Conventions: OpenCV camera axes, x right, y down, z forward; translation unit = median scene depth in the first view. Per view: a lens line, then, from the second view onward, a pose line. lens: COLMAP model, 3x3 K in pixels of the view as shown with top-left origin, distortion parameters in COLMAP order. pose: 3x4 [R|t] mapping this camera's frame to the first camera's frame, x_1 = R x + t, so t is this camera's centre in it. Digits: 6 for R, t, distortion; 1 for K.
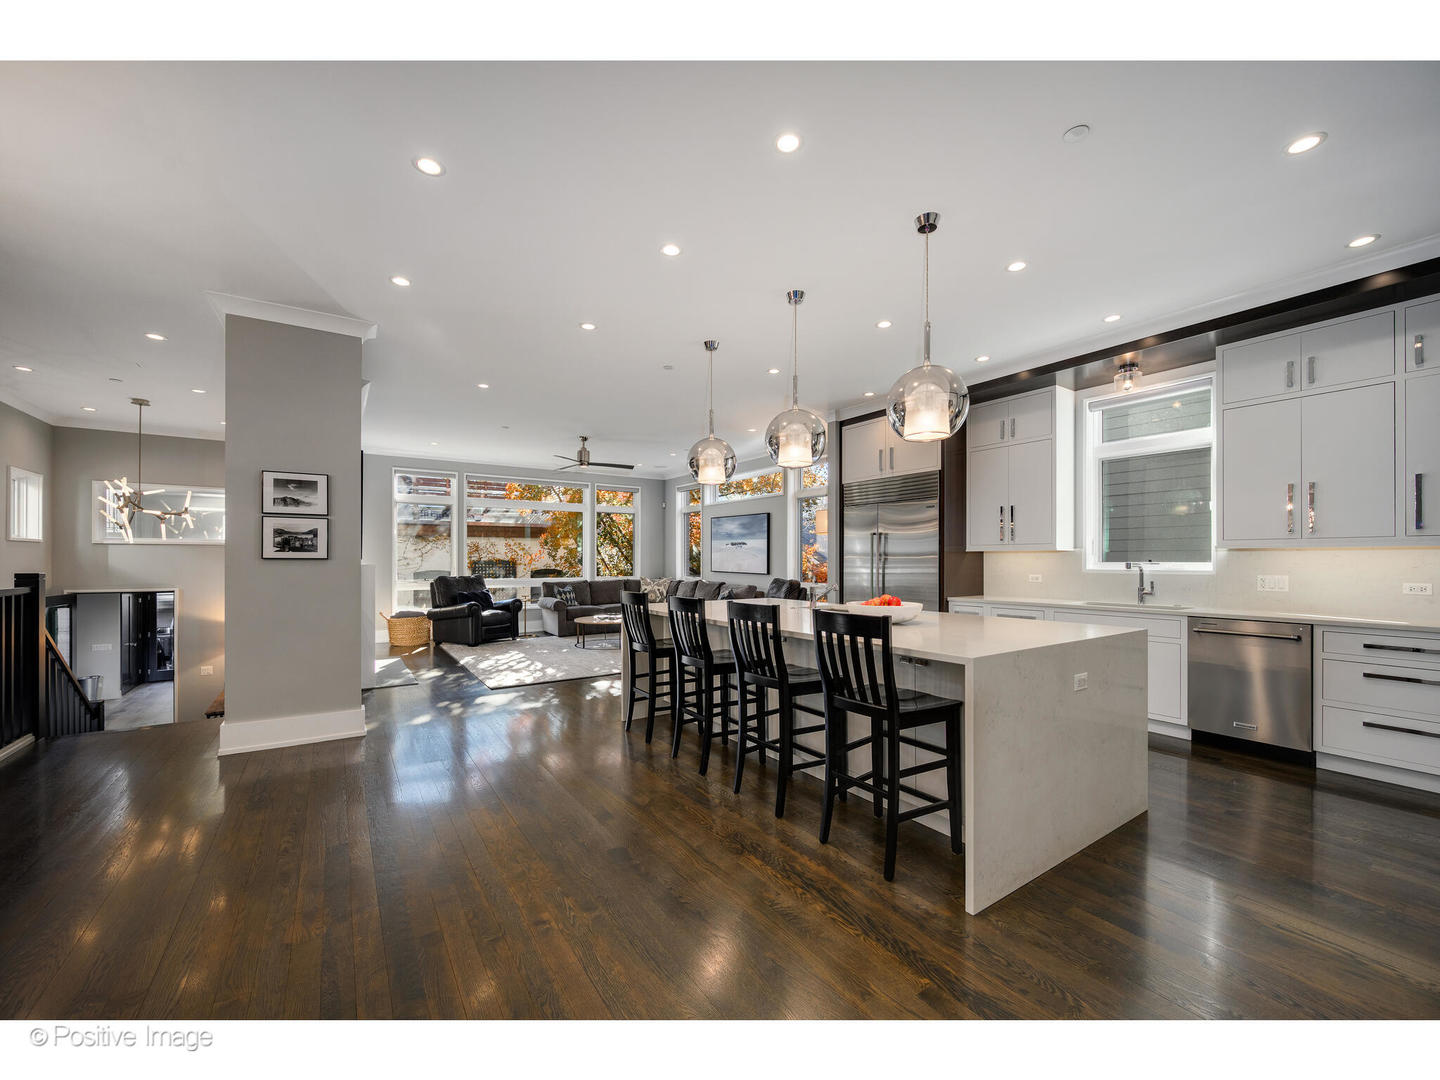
lens RADIAL K [[569.4, 0, 717.7], [0, 569.4, 556.8], [0, 0, 1]] dist [-0.001960, -0.000241]
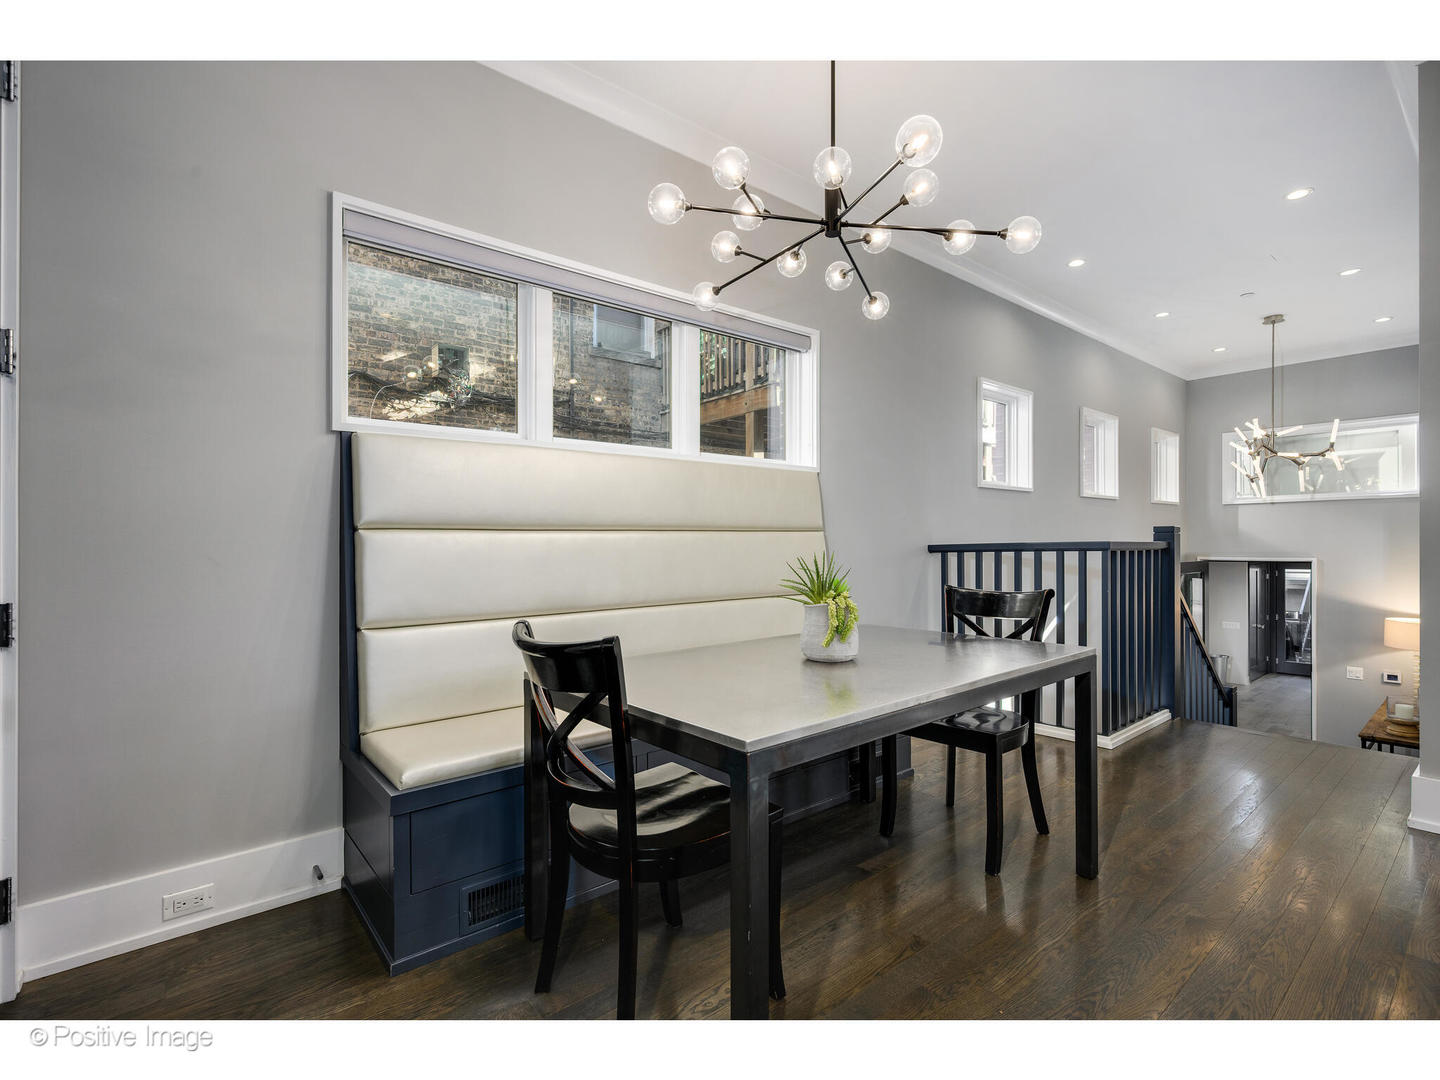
lens RADIAL K [[678.9, 0, 743.9], [0, 678.9, 548.6], [0, 0, 1]] dist [0.001923, 0.000168]
pose [[0.126693, 0.006968, -0.991917, -0.143306], [0.009660, 0.999919, 0.008258, 0.027630], [0.991895, -0.010628, 0.126616, 0.123634]]
